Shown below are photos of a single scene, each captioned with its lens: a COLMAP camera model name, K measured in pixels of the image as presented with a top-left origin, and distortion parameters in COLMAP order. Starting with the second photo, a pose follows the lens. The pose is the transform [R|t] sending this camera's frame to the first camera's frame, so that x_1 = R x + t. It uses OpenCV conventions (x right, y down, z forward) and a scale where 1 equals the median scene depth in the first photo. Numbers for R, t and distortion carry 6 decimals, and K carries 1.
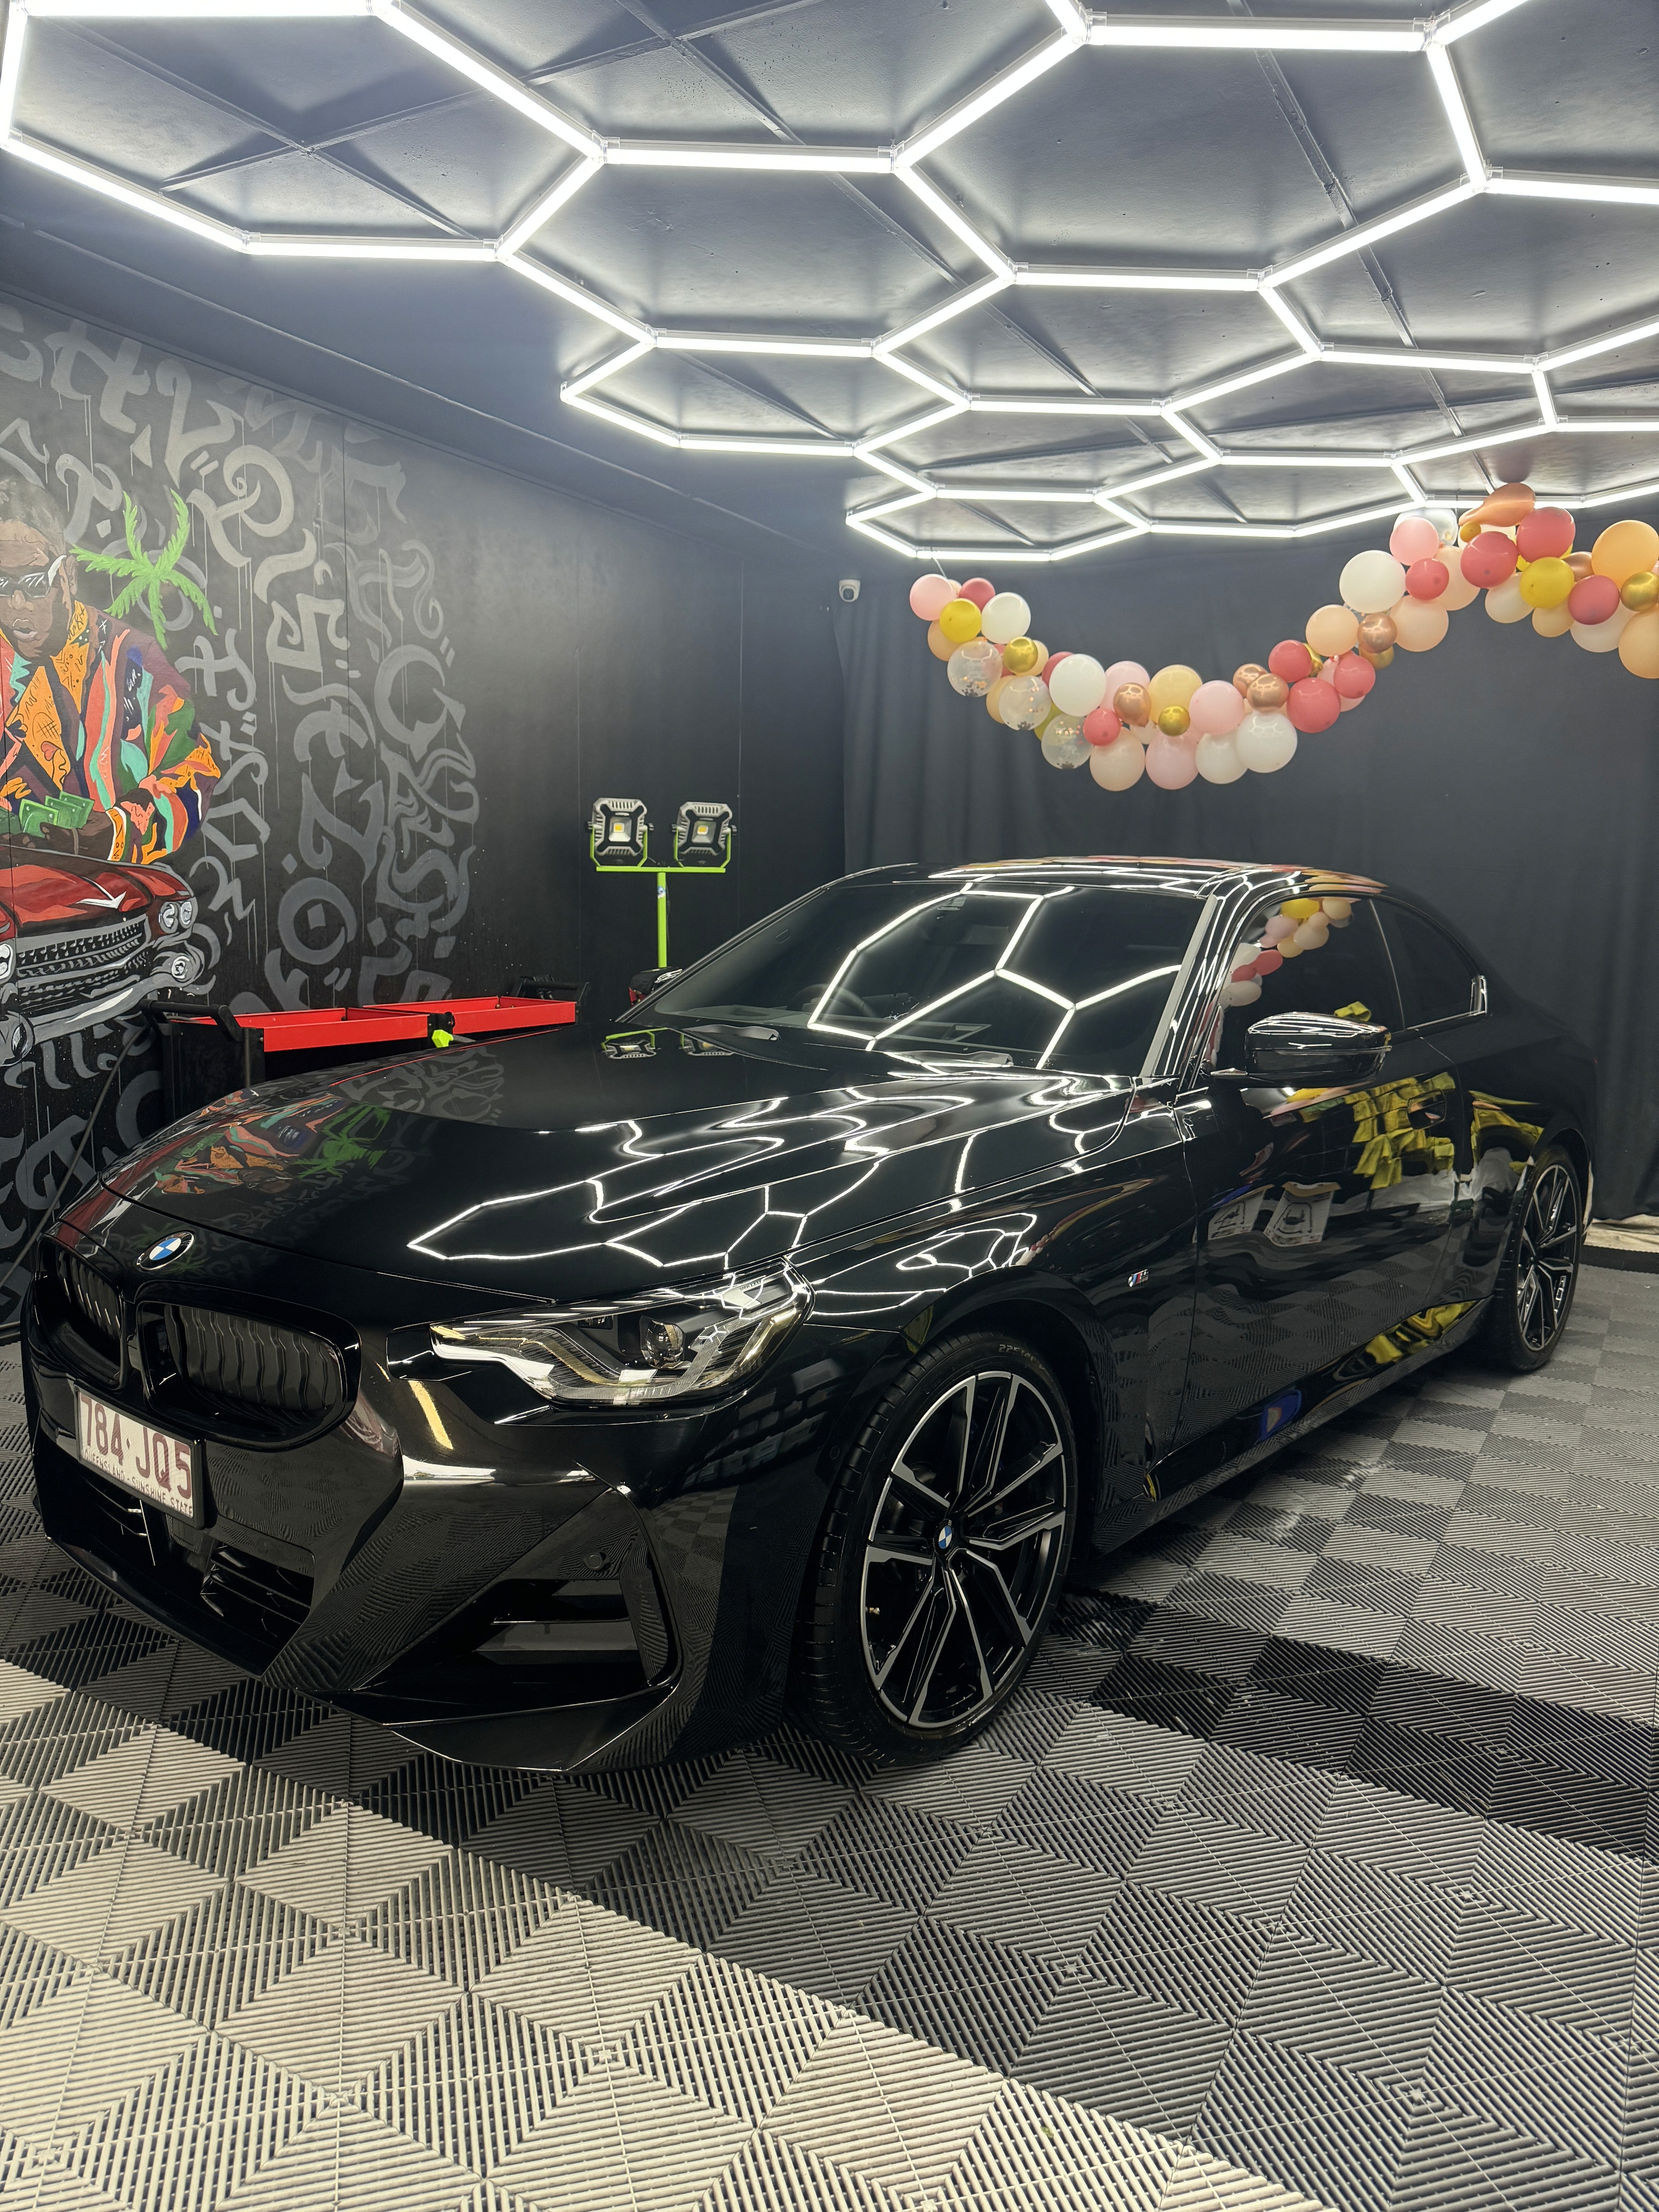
lens RADIAL K [[1564.5, 0, 827.3], [0, 1564.5, 1119.8], [0, 0, 1]] dist [0.003824, -0.022660]
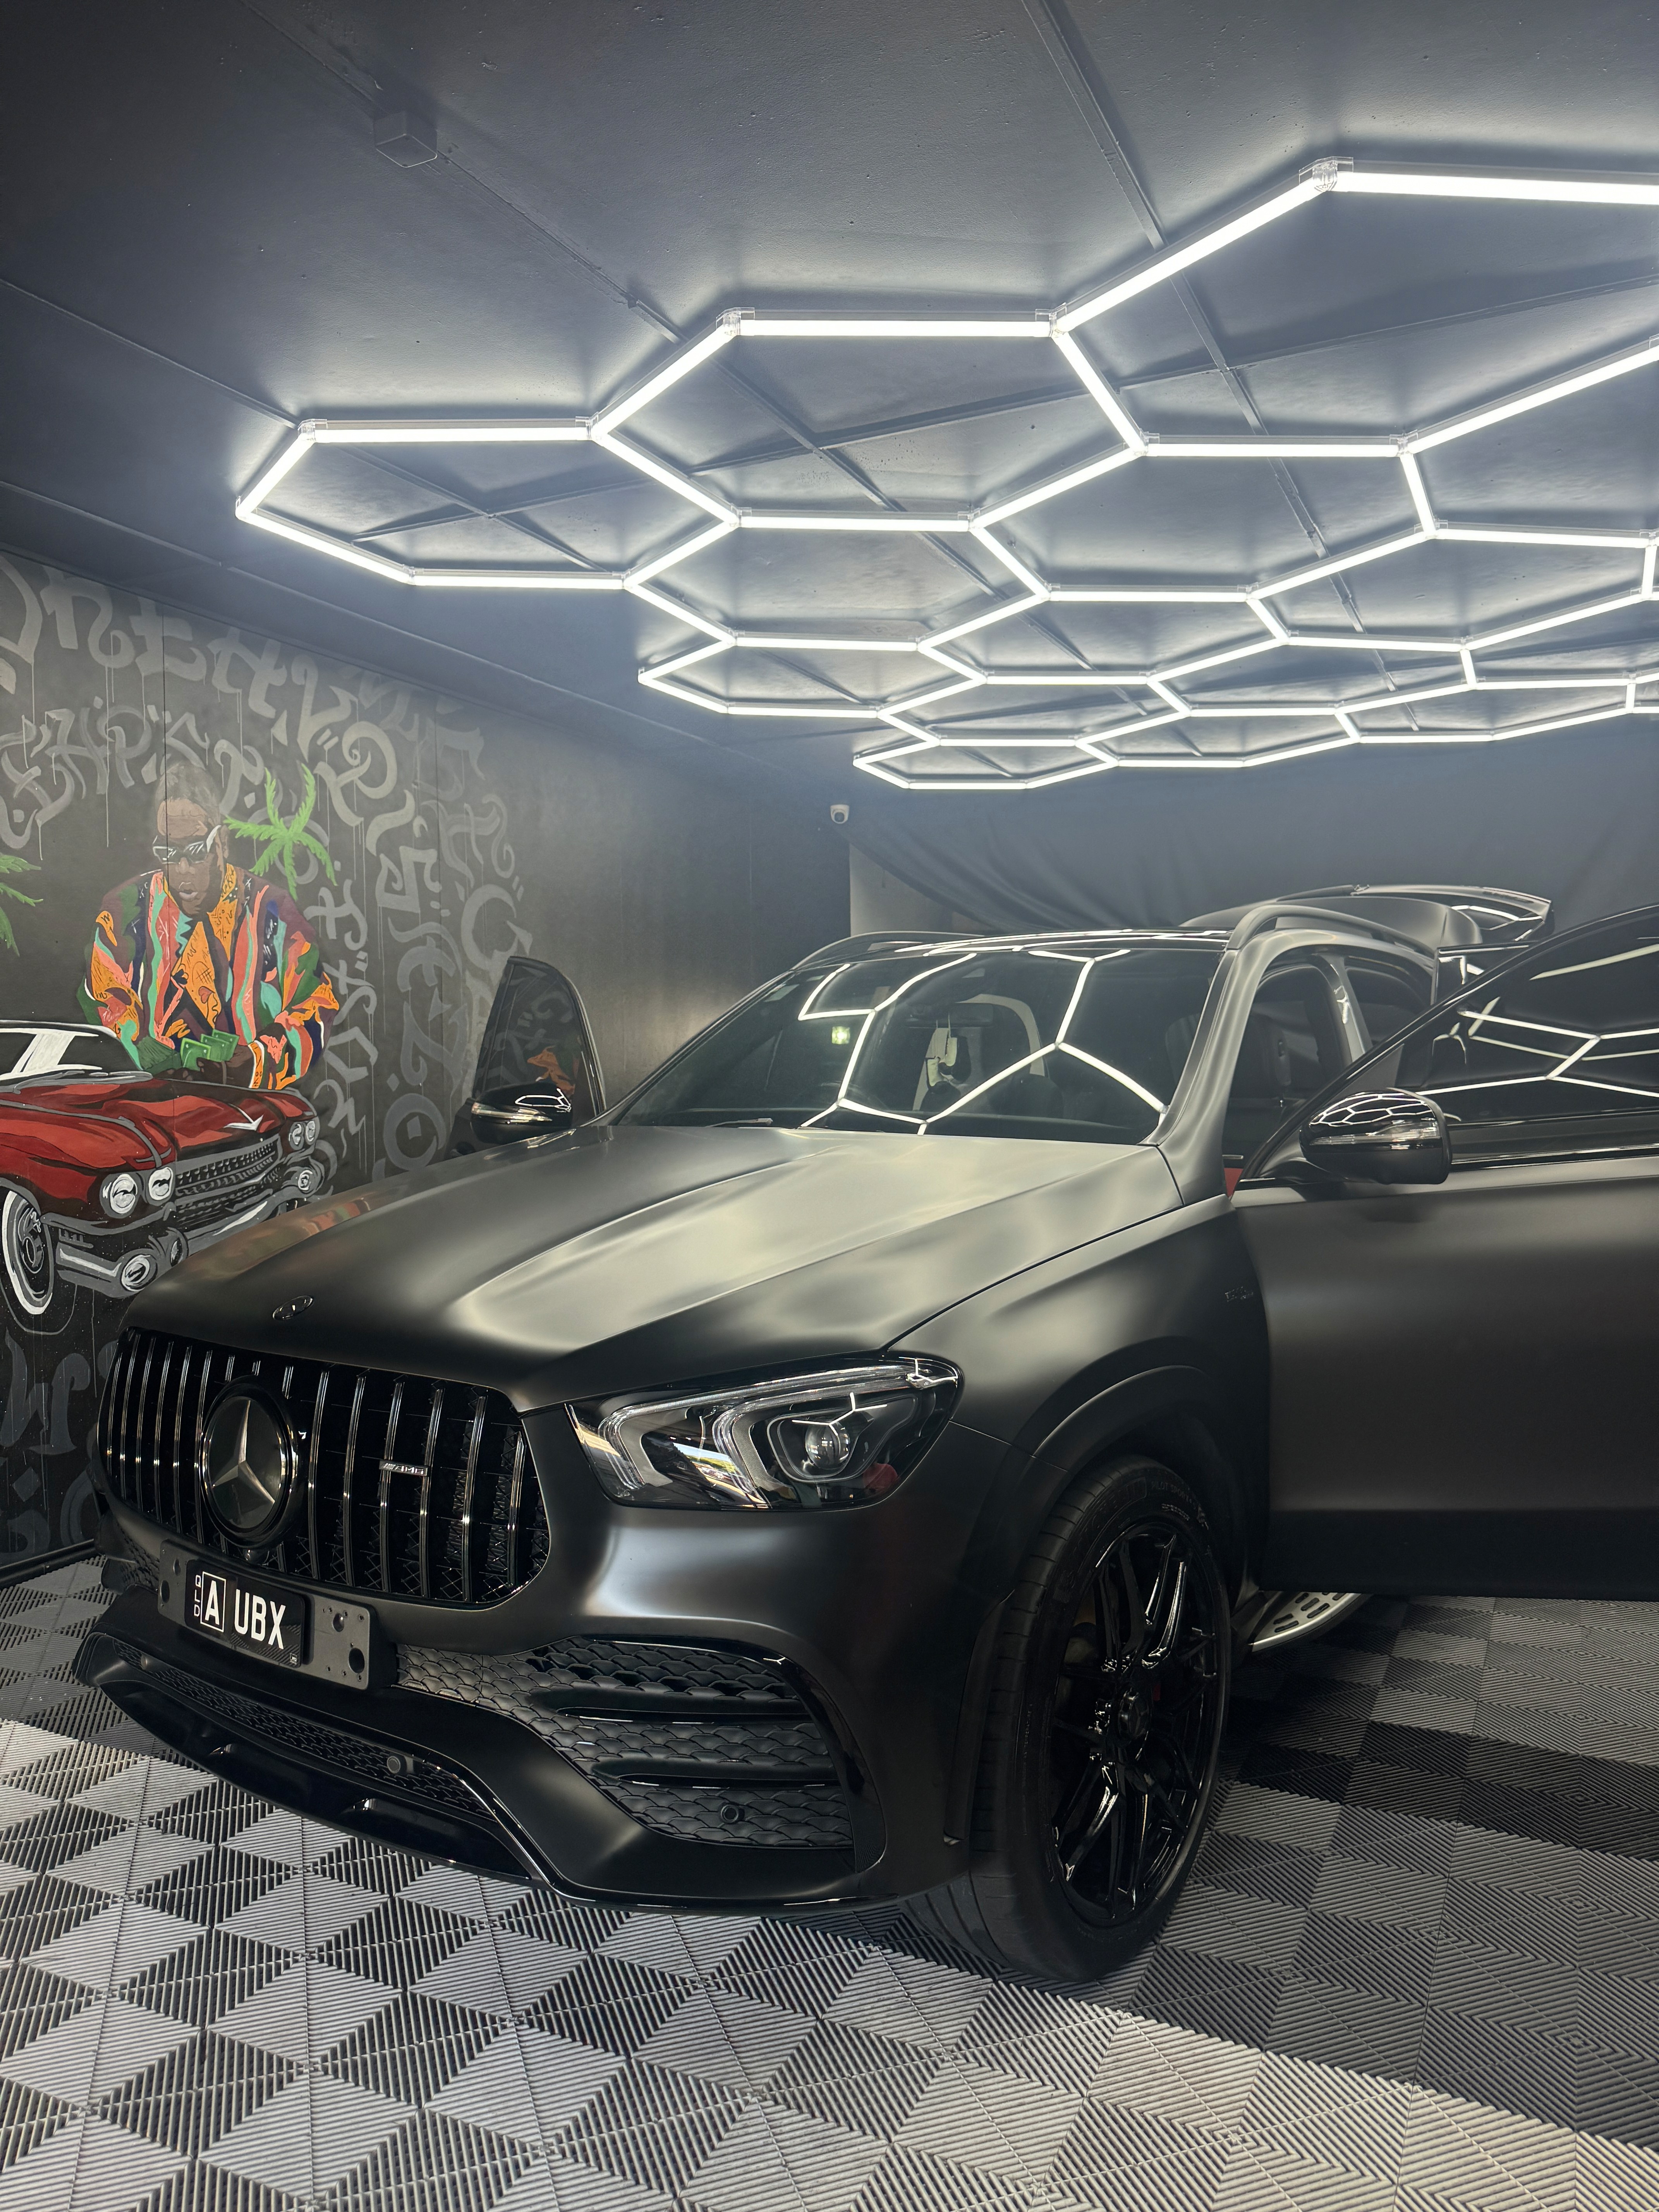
lens RADIAL K [[1564.5, 0, 832.0], [0, 1564.5, 1117.3], [0, 0, 1]] dist [0.003824, -0.022660]
pose [[0.997740, -0.033168, 0.058436, -0.114371], [0.039338, 0.993394, -0.107804, -0.008673], [-0.054475, 0.109859, 0.992453, -0.132819]]
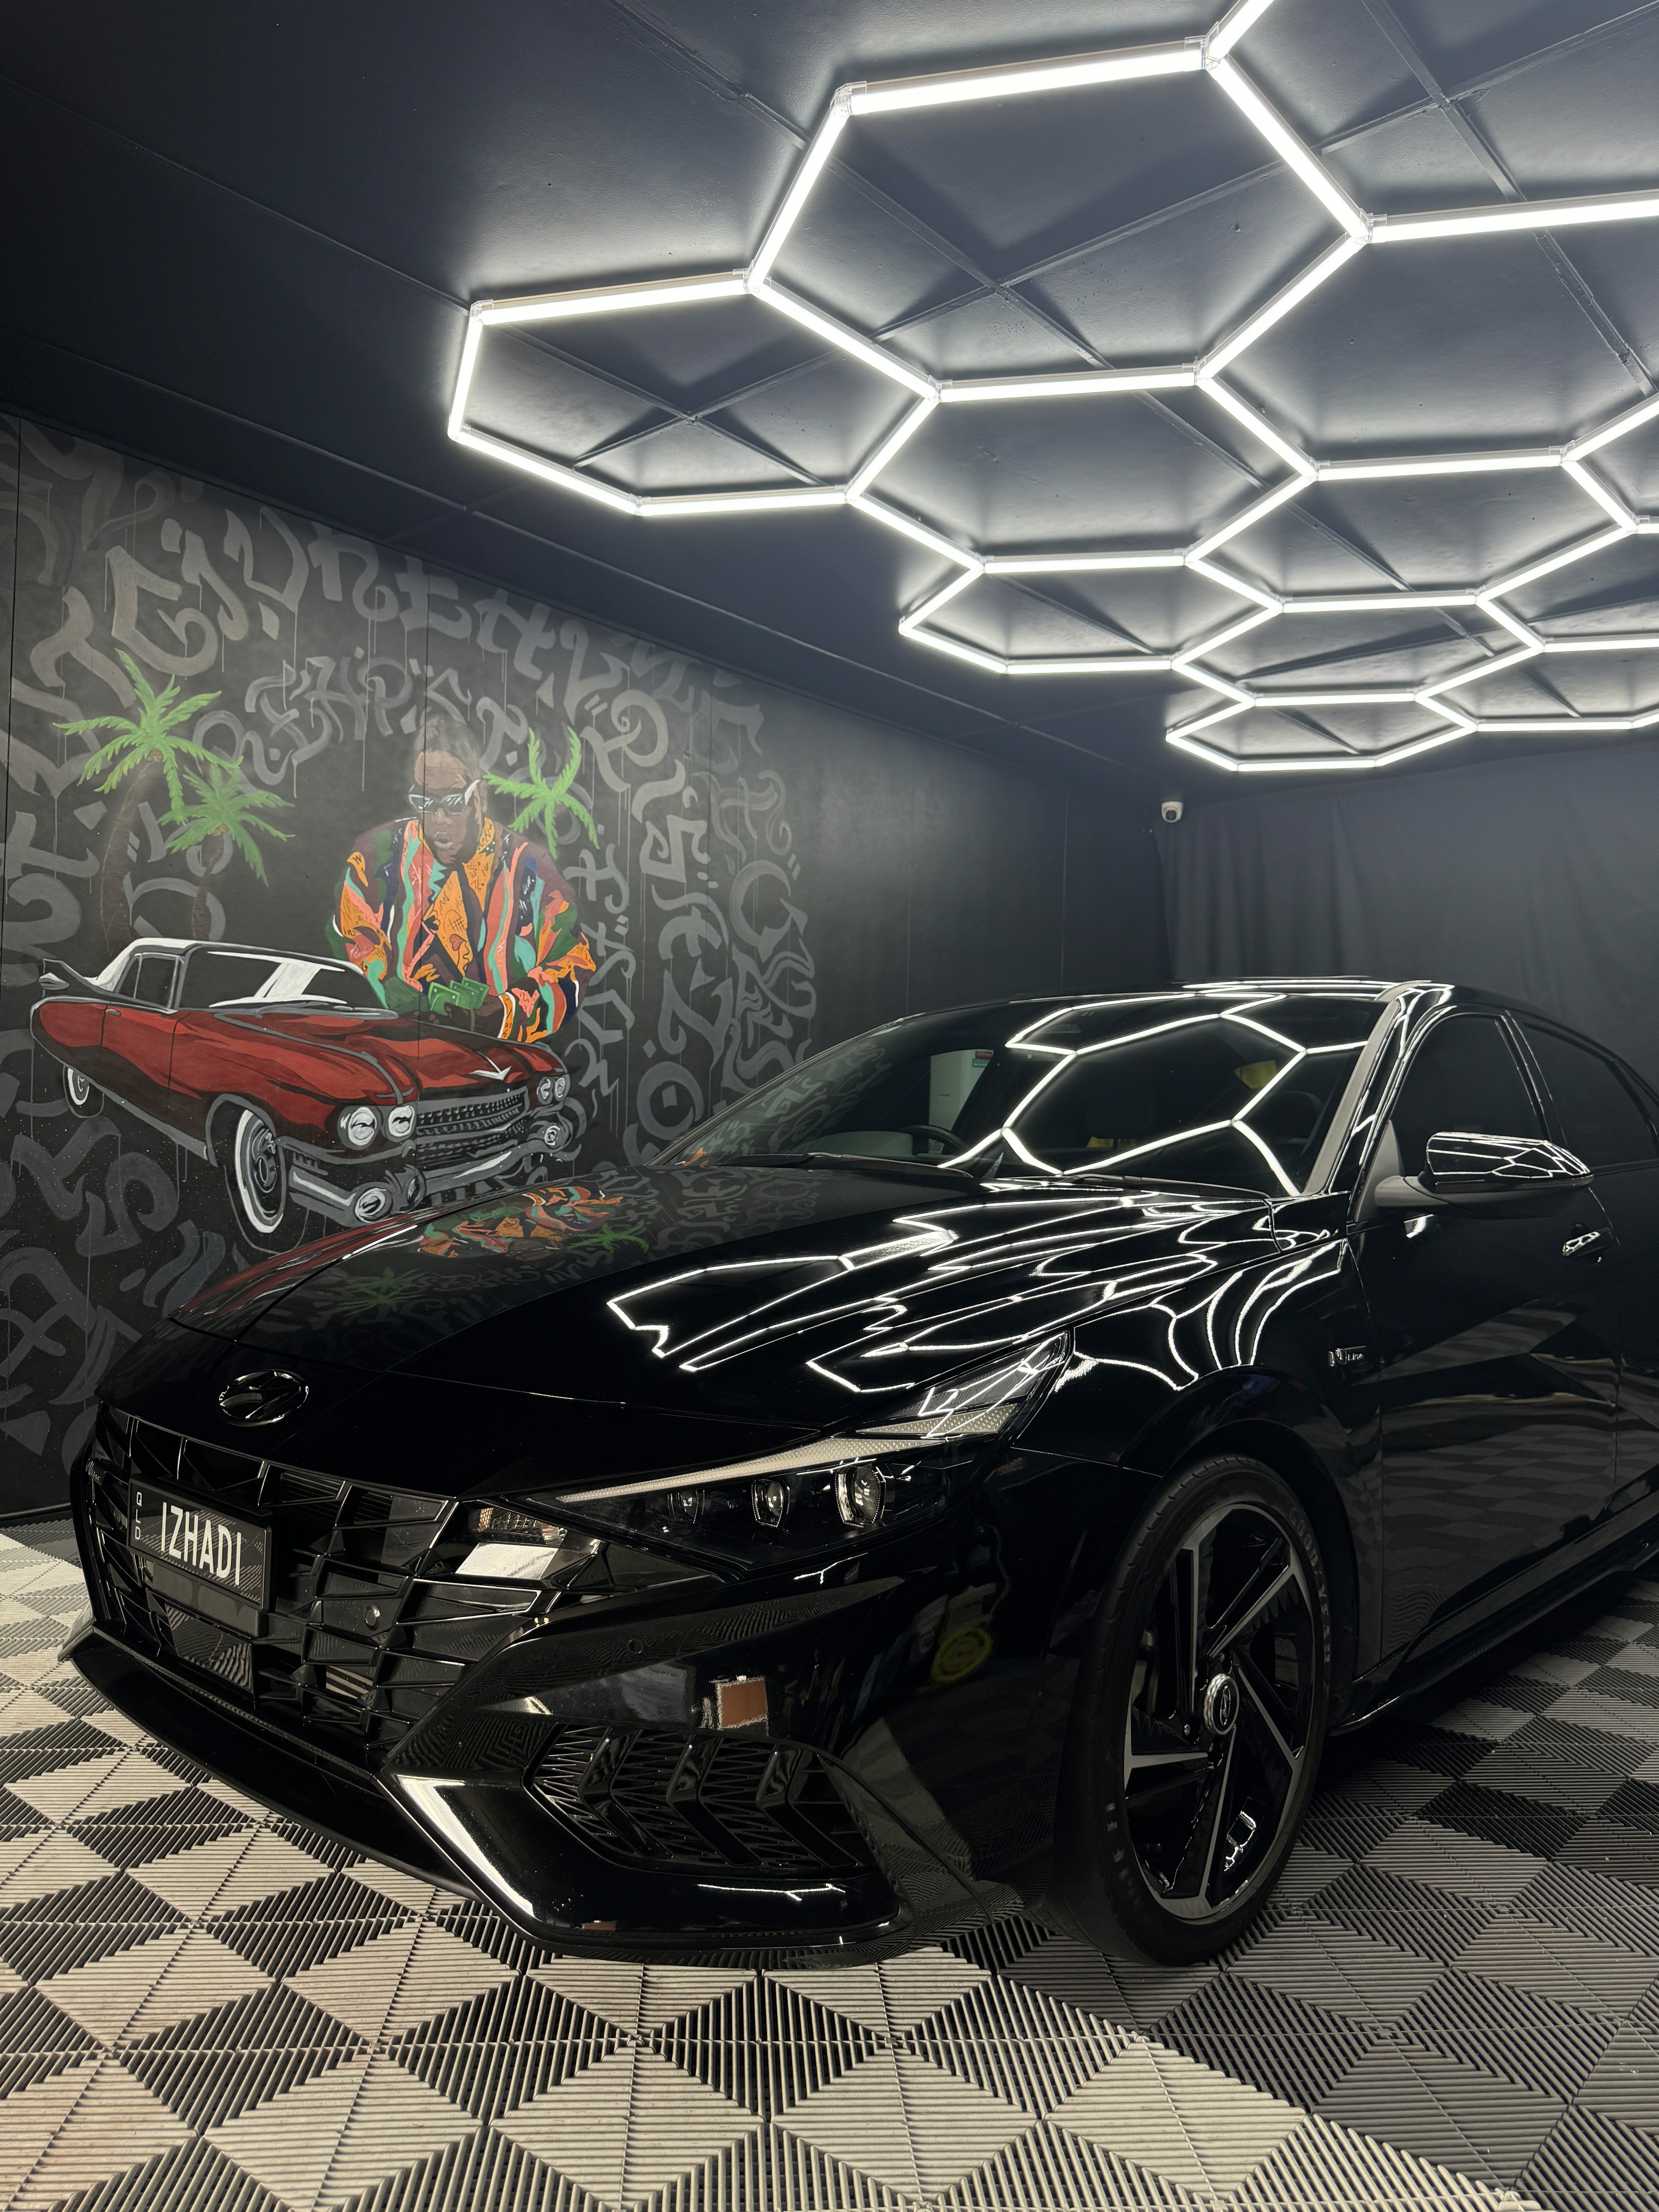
lens RADIAL K [[1564.5, 0, 814.5], [0, 1564.5, 1135.8], [0, 0, 1]] dist [0.003824, -0.022660]
pose [[0.975804, -0.004769, -0.218596, 0.012776], [-0.030906, 0.986715, -0.159491, 0.080514], [0.216453, 0.162388, 0.962693, -0.033186]]
